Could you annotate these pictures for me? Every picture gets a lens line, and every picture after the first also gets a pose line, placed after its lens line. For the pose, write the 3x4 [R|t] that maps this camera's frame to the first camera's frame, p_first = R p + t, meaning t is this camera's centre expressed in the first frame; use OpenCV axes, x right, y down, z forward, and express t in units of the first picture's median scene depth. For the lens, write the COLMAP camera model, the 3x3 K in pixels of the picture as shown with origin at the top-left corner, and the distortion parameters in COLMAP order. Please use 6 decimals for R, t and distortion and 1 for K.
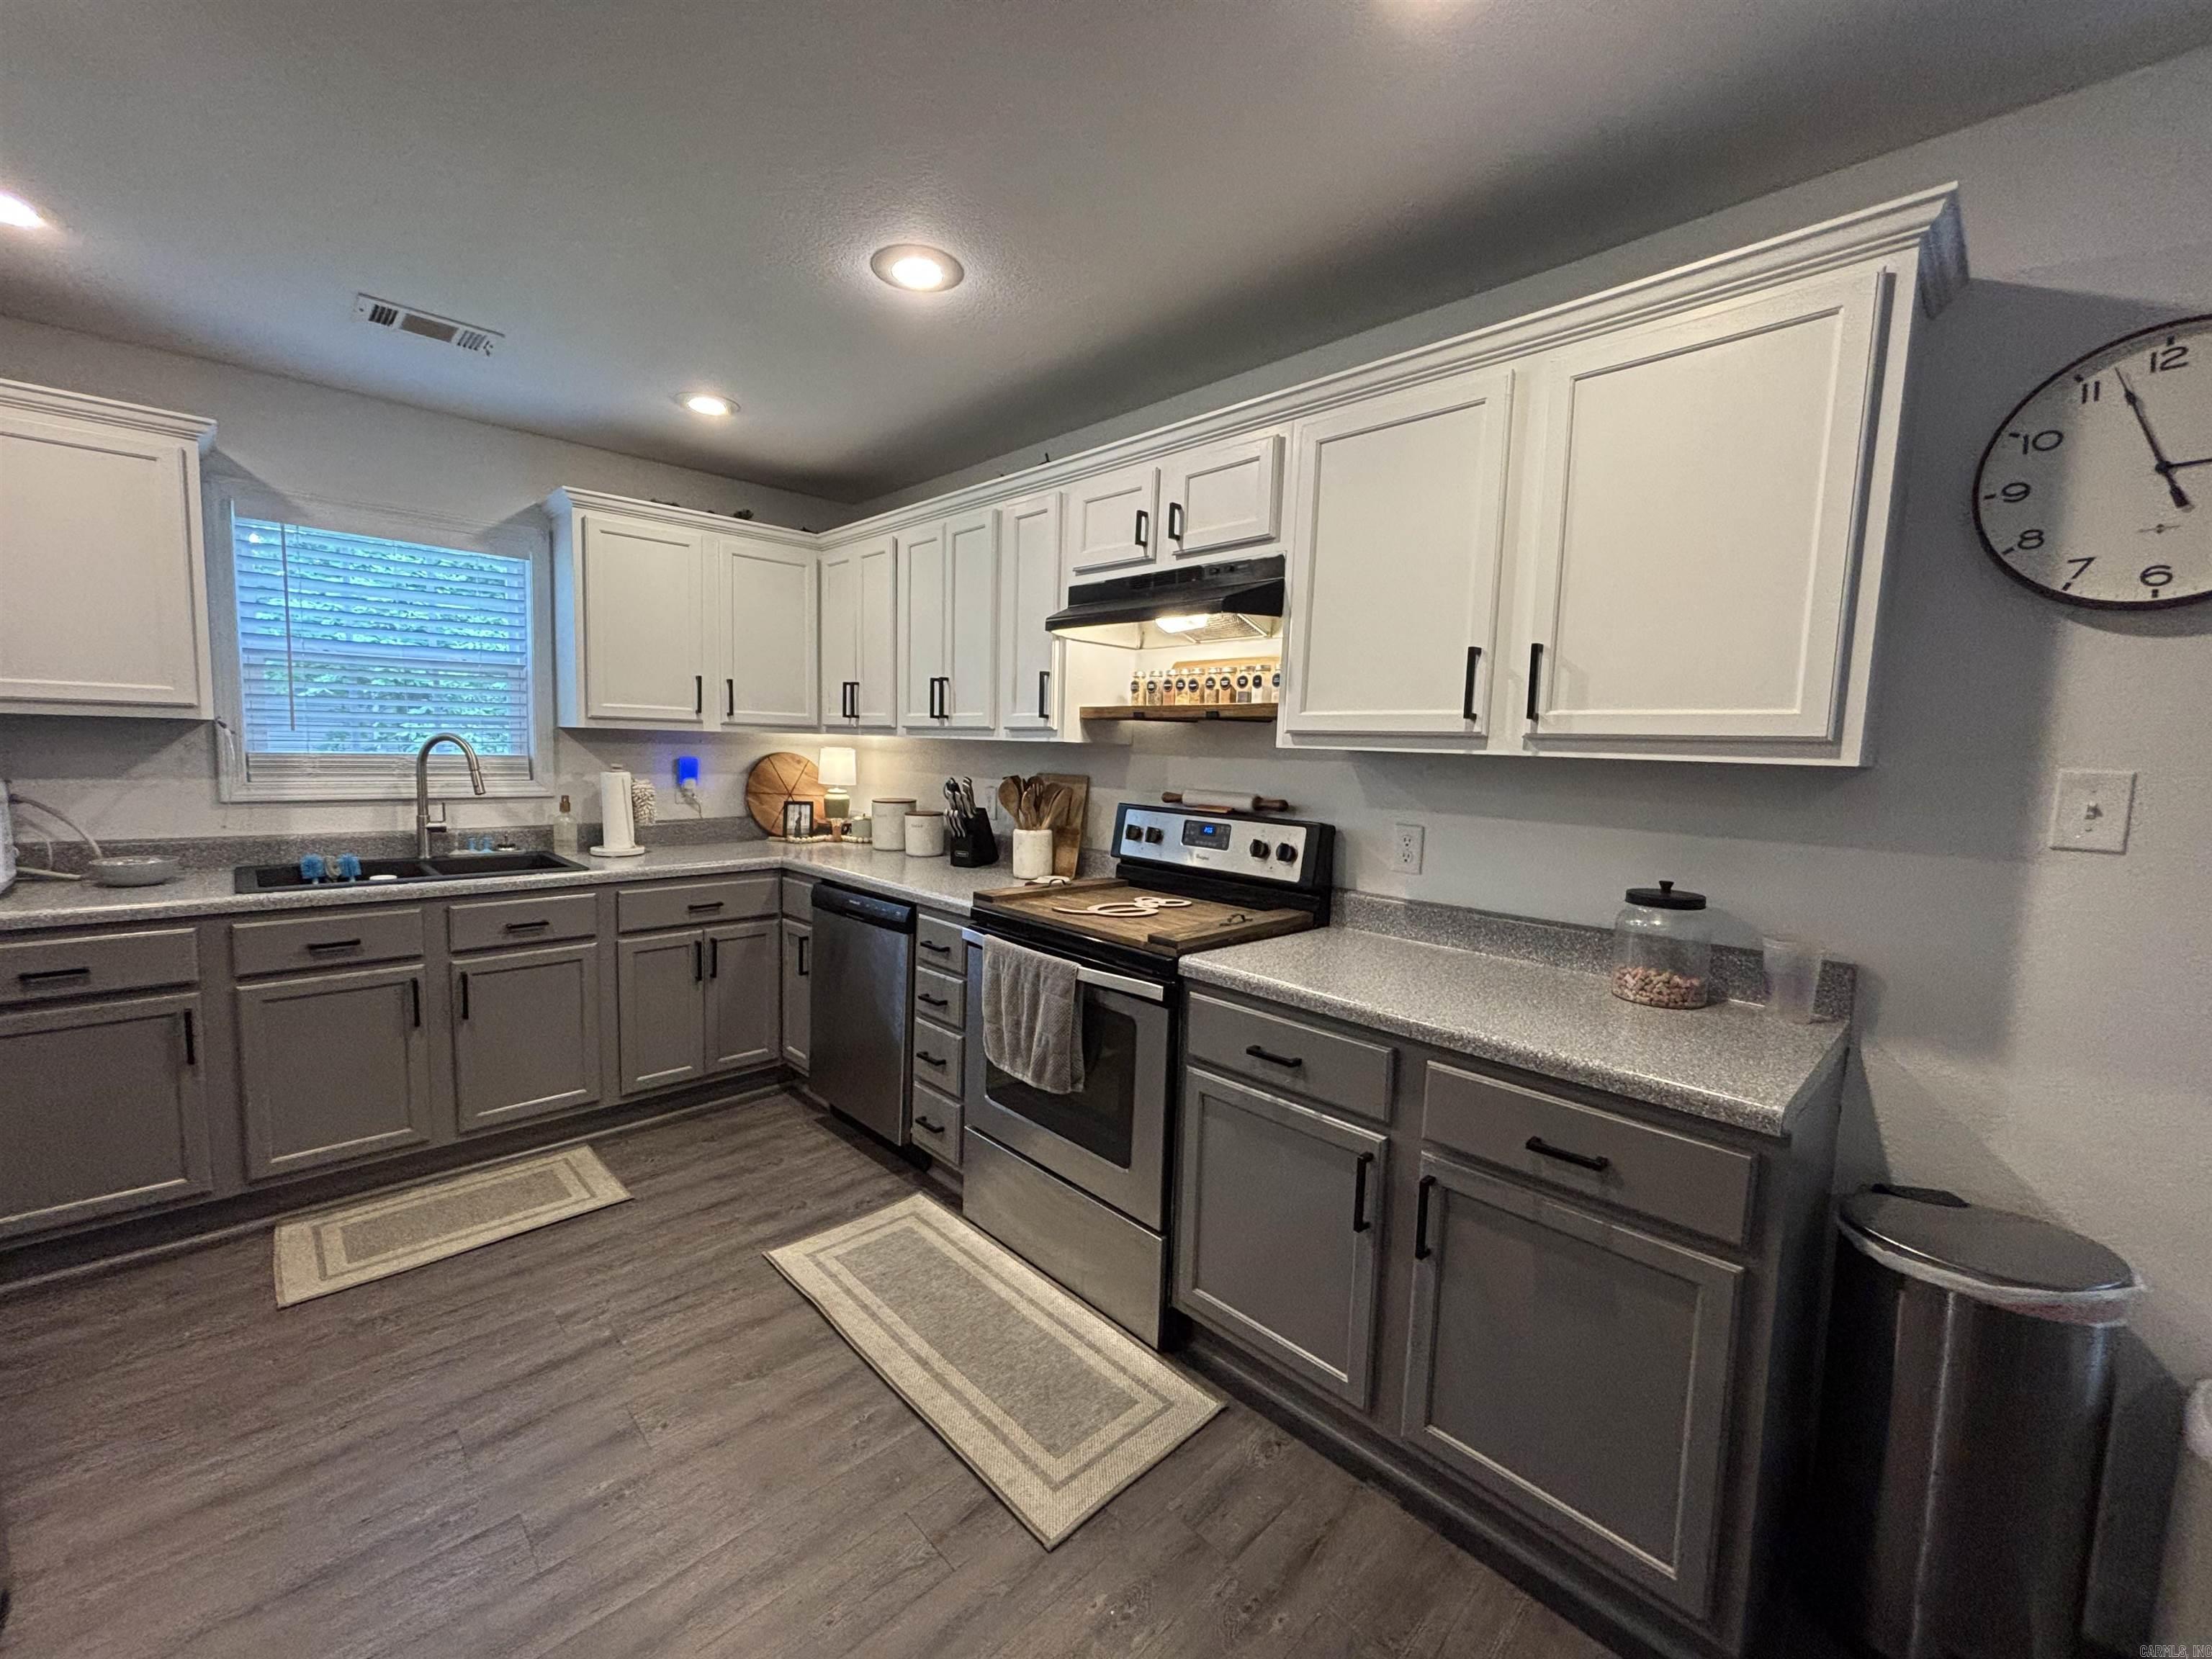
lens RADIAL K [[897.5, 0, 1105.3], [0, 897.5, 824.9], [0, 0, 1]] dist [0.004245, -0.001163]
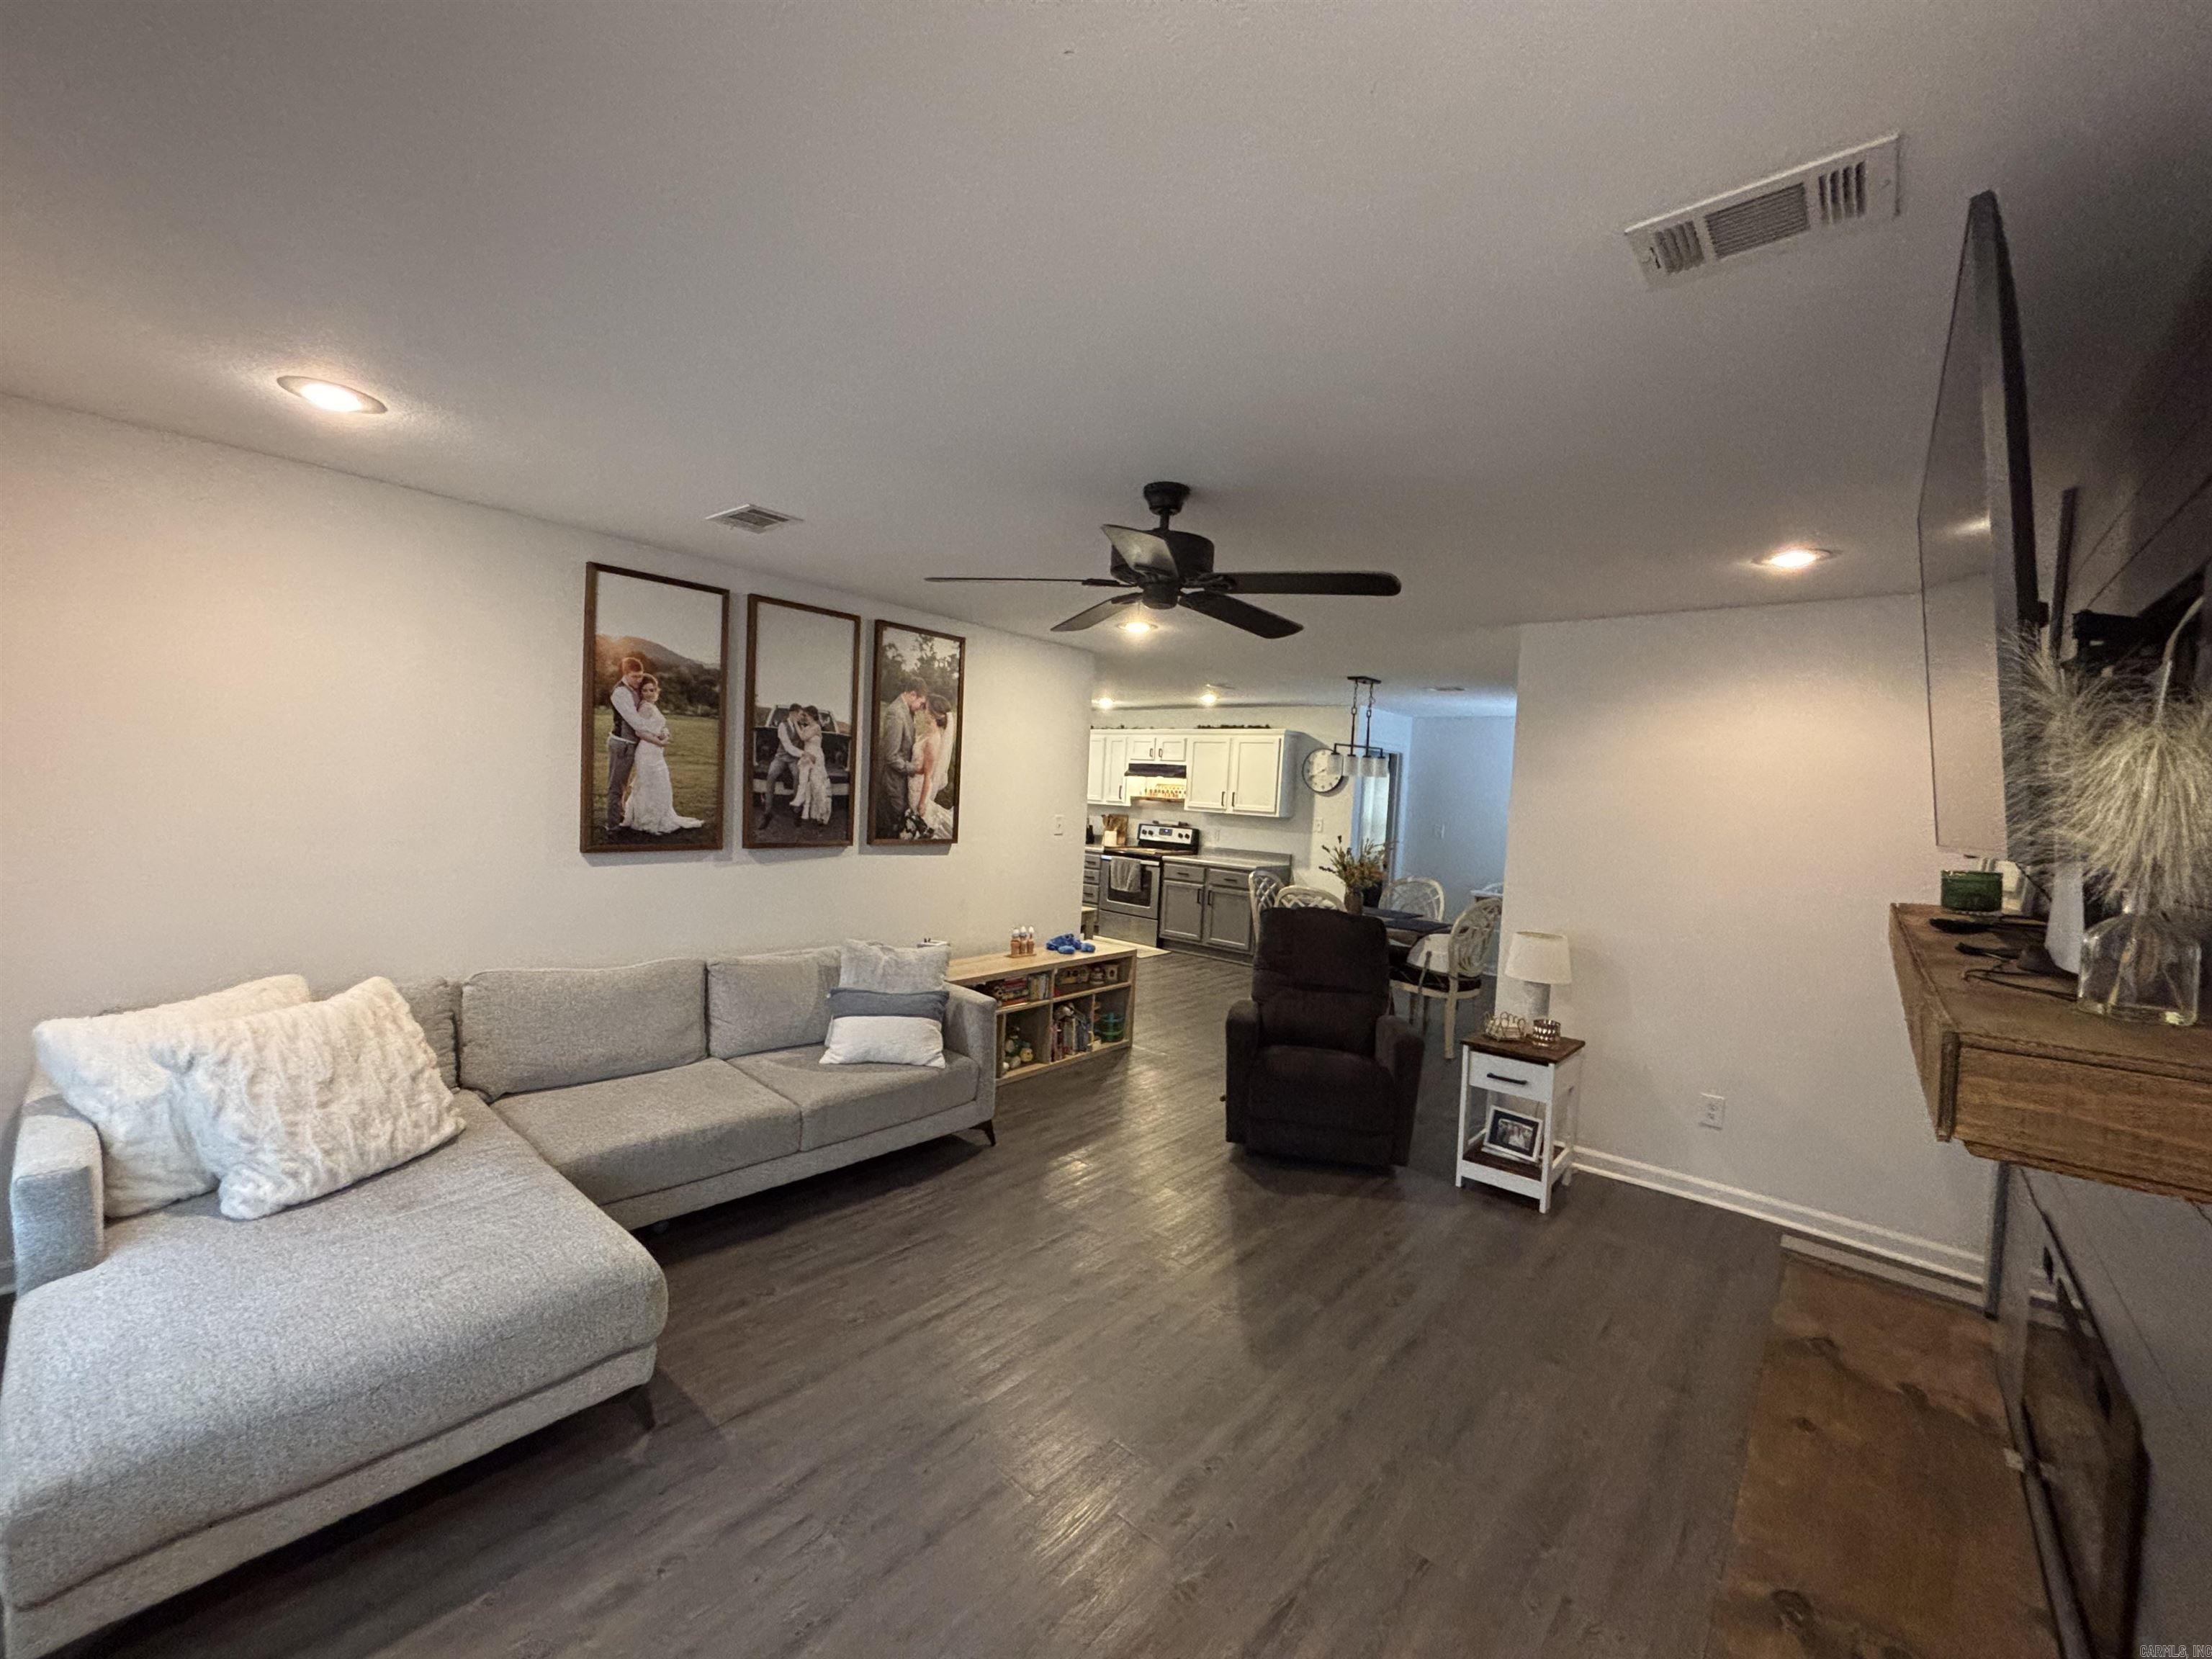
lens RADIAL K [[897.5, 0, 1102.4], [0, 897.5, 825.9], [0, 0, 1]] dist [0.004245, -0.001163]
pose [[0.996053, 0.017895, 0.086934, -0.507362], [-0.014459, 0.999095, -0.039992, 0.148433], [-0.087571, 0.038577, 0.995411, -2.874255]]
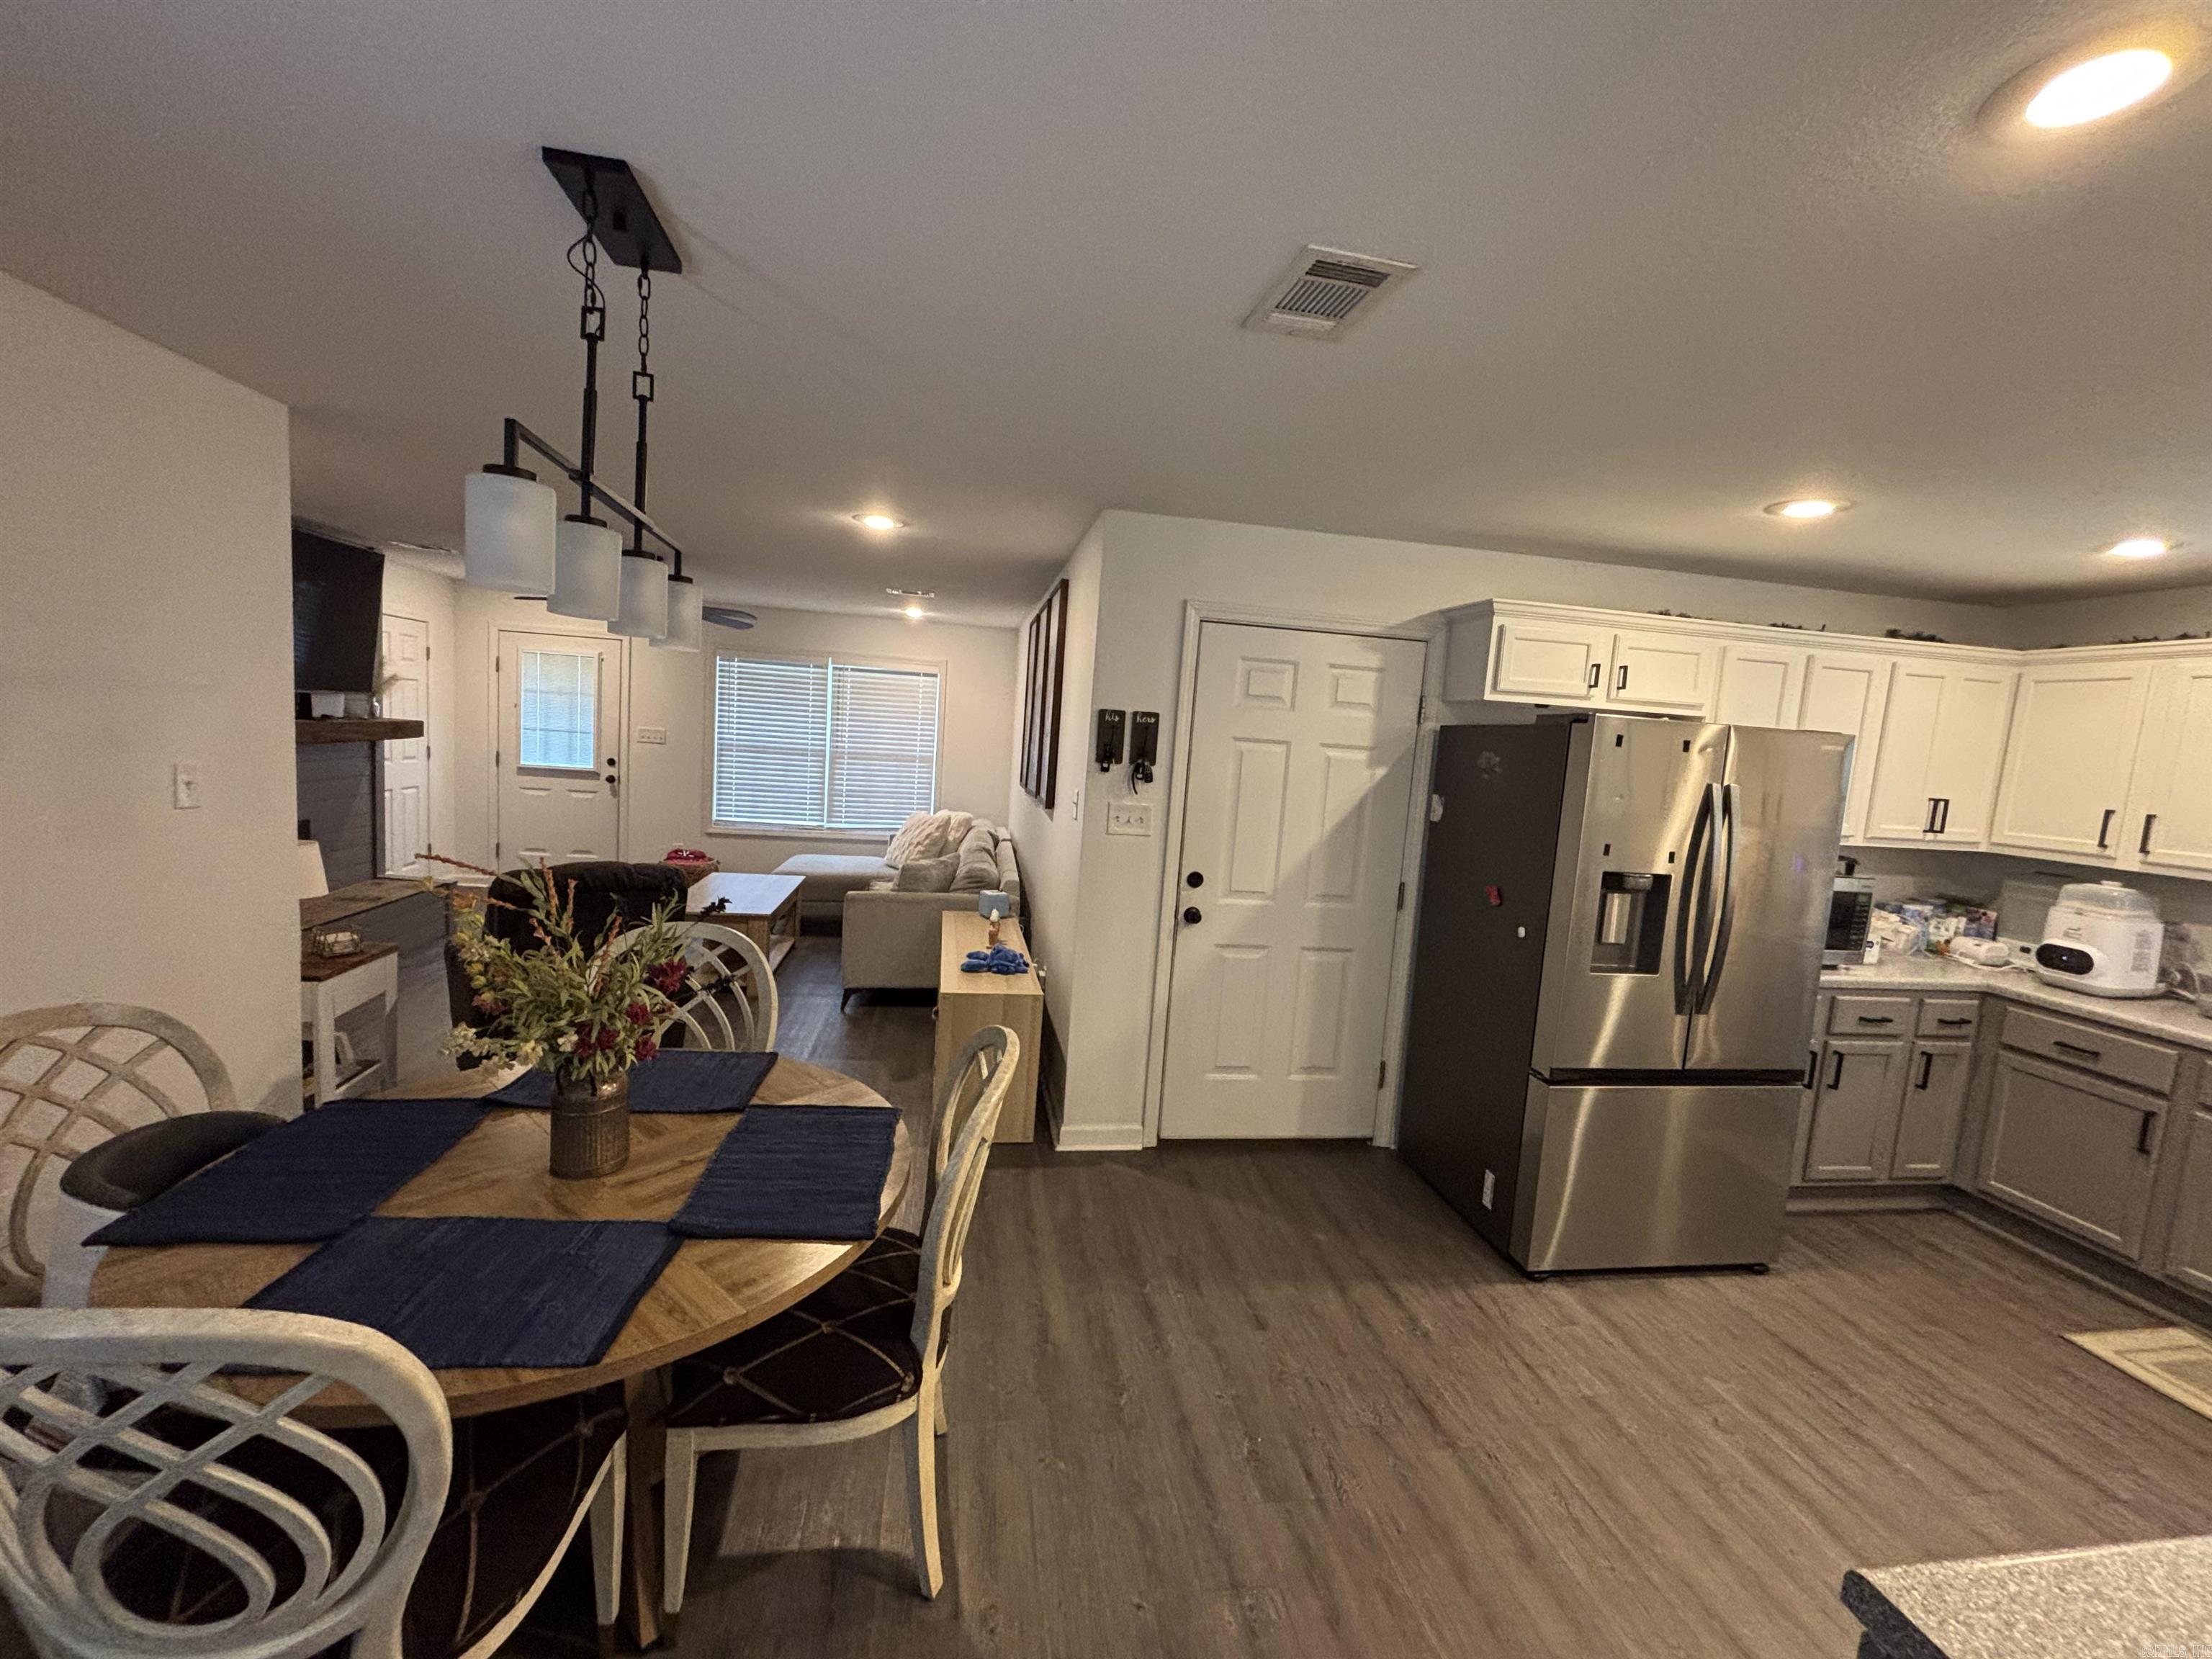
lens RADIAL K [[897.5, 0, 1095.1], [0, 897.5, 826.8], [0, 0, 1]] dist [0.004245, -0.001163]
pose [[-0.570483, 0.019619, -0.821075, 0.810398], [-0.157125, 0.978643, 0.132554, -0.113618], [0.806139, 0.204631, -0.555216, 0.401608]]
